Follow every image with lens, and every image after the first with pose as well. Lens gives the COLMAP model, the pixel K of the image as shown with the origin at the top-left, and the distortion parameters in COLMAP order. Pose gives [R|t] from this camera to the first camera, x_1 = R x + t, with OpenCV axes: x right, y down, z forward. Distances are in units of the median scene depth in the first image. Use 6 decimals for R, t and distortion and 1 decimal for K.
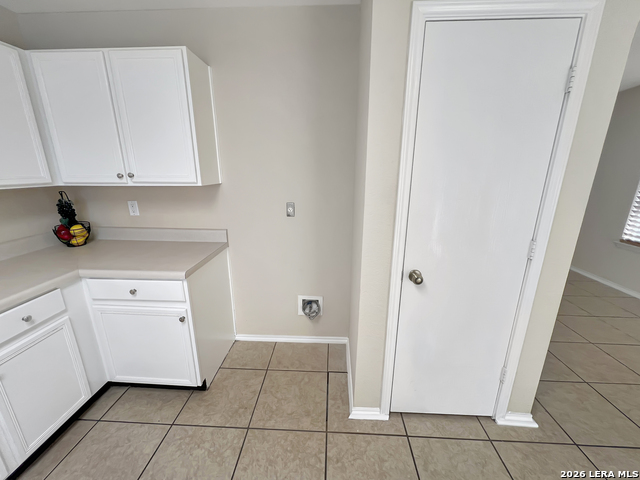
lens RADIAL K [[257.3, 0, 319.0], [0, 257.3, 239.6], [0, 0, 1]] dist [0.000886, -0.000196]
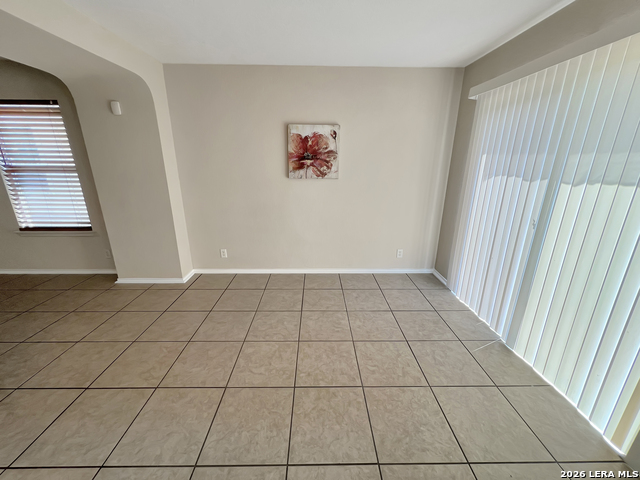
lens RADIAL K [[257.3, 0, 321.7], [0, 257.3, 241.8], [0, 0, 1]] dist [0.000886, -0.000196]
pose [[-0.068548, -0.302836, 0.950574, 0.280030], [0.256330, 0.915482, 0.310140, 0.075372], [-0.964156, 0.264920, 0.014871, -0.241268]]
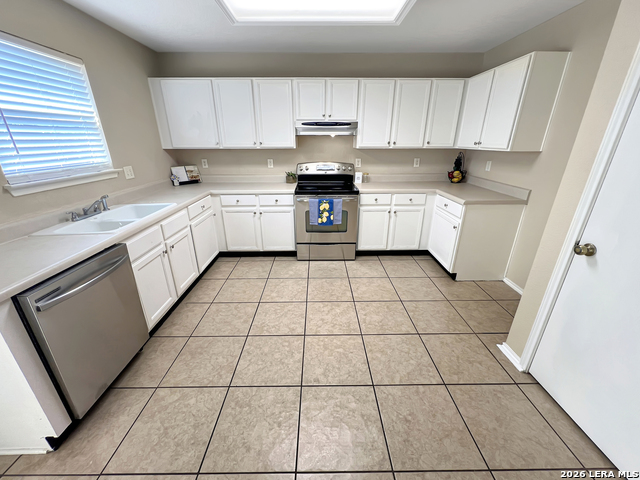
lens RADIAL K [[257.3, 0, 319.9], [0, 257.3, 239.6], [0, 0, 1]] dist [0.000886, -0.000196]
pose [[0.062454, 0.359504, -0.931051, 1.018585], [-0.265543, 0.905233, 0.331723, 0.043000], [0.962074, 0.226516, 0.152000, -0.128797]]
